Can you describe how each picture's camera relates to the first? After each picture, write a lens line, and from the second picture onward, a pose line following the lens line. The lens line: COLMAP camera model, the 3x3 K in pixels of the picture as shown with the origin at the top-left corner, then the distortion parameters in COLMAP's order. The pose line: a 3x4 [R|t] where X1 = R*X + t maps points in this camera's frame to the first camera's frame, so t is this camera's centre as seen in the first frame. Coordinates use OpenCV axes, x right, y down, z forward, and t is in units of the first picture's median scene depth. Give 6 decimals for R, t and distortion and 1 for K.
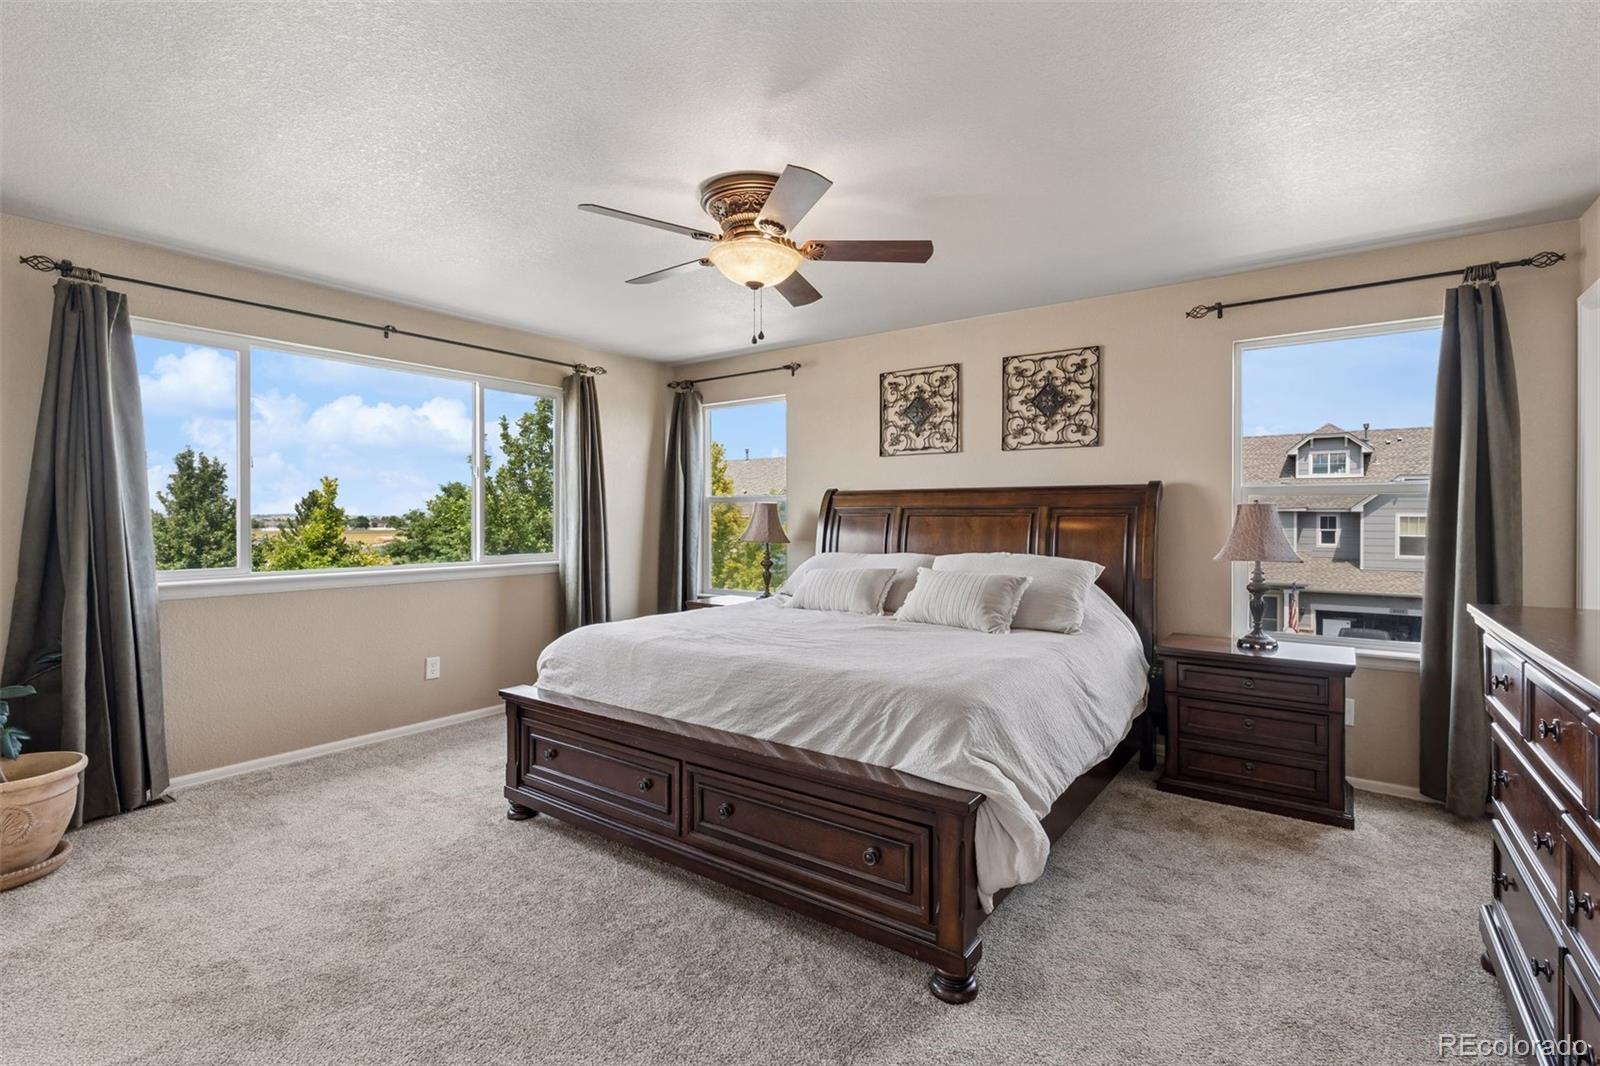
lens RADIAL K [[738.0, 0, 802.4], [0, 738.0, 524.8], [0, 0, 1]] dist [0.000960, -0.000228]
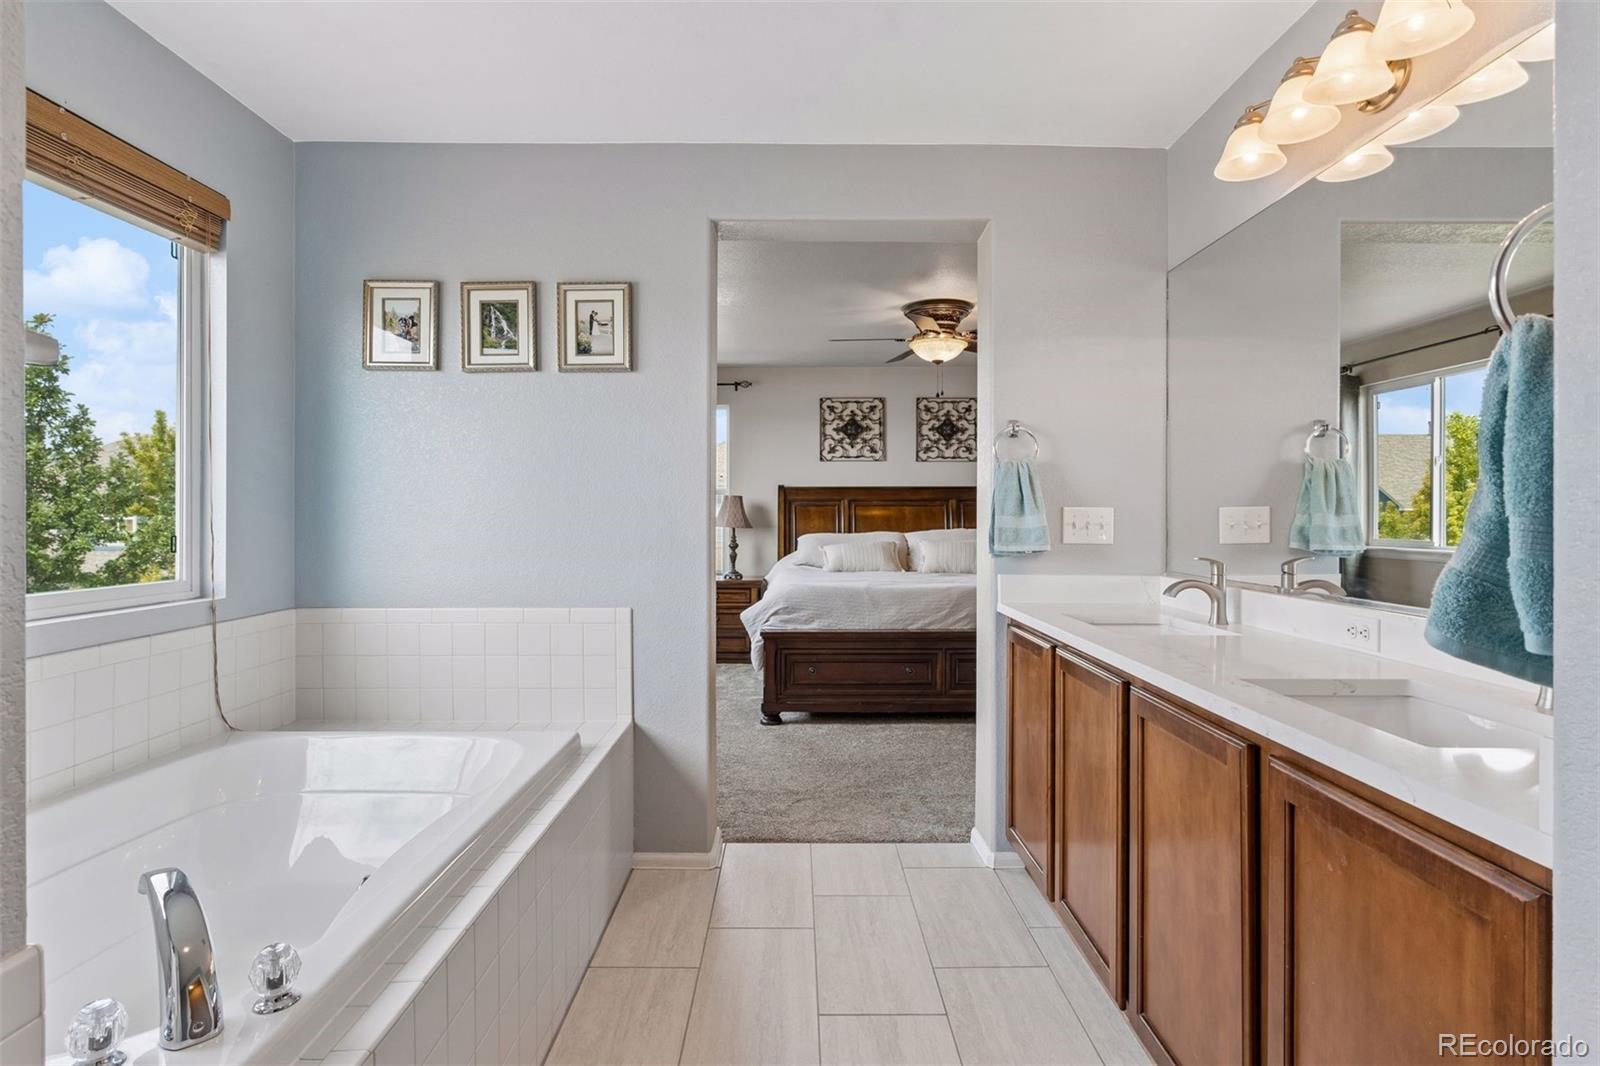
lens RADIAL K [[812.5, 0, 798.9], [0, 812.5, 524.3], [0, 0, 1]] dist [-0.004388, -0.000735]
pose [[0.819810, -0.010063, 0.572547, -0.809771], [0.008250, 0.999949, 0.005762, 0.012432], [-0.572576, 0.000000, 0.819852, -0.178412]]
